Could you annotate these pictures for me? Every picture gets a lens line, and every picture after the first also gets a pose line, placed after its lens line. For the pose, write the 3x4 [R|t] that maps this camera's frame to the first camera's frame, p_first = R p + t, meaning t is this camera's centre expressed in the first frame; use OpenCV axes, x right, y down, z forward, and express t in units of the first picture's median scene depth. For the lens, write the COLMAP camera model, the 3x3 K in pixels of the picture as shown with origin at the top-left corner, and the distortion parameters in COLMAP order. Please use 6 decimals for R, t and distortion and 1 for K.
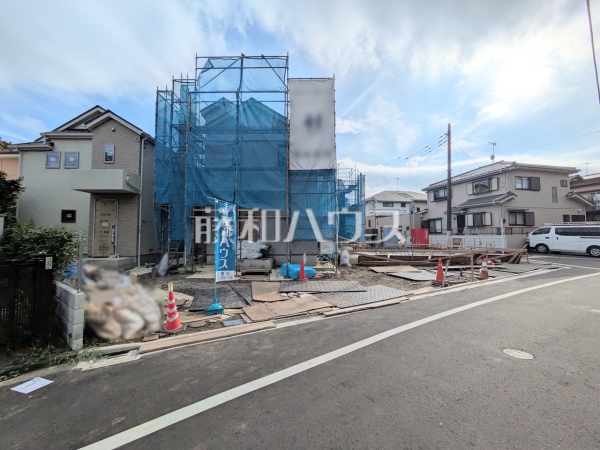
lens RADIAL K [[238.3, 0, 300.0], [0, 238.3, 225.0], [0, 0, 1]] dist [0.001154, 0.000390]
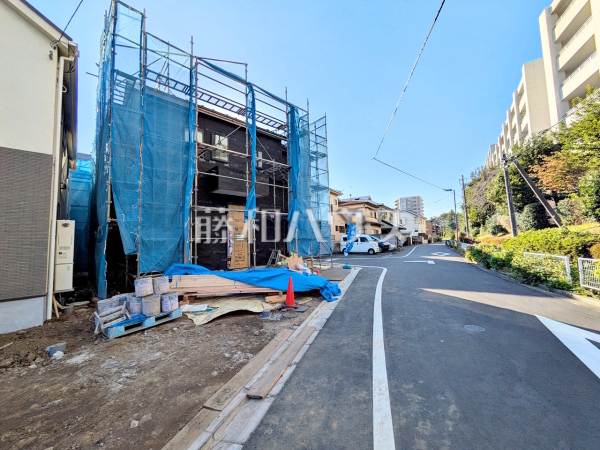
lens RADIAL K [[239.6, 0, 300.0], [0, 239.6, 225.0], [0, 0, 1]] dist [0.003277, 0.000801]
pose [[0.722646, 0.029025, 0.690608, 0.044972], [-0.001941, 0.999199, -0.039963, 0.007859], [-0.691215, 0.027539, 0.722124, 0.185252]]
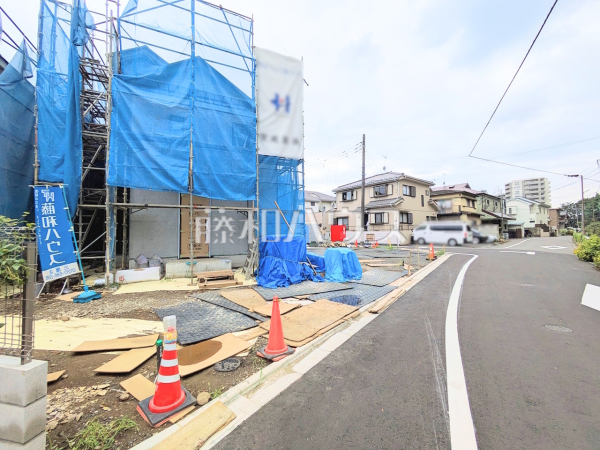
lens RADIAL K [[238.3, 0, 300.0], [0, 238.3, 225.0], [0, 0, 1]] dist [0.001154, 0.000390]
pose [[0.909309, 0.007774, 0.416050, -0.116669], [-0.012112, 0.999896, 0.007787, 0.006691], [-0.415946, -0.012120, 0.909309, 0.072165]]
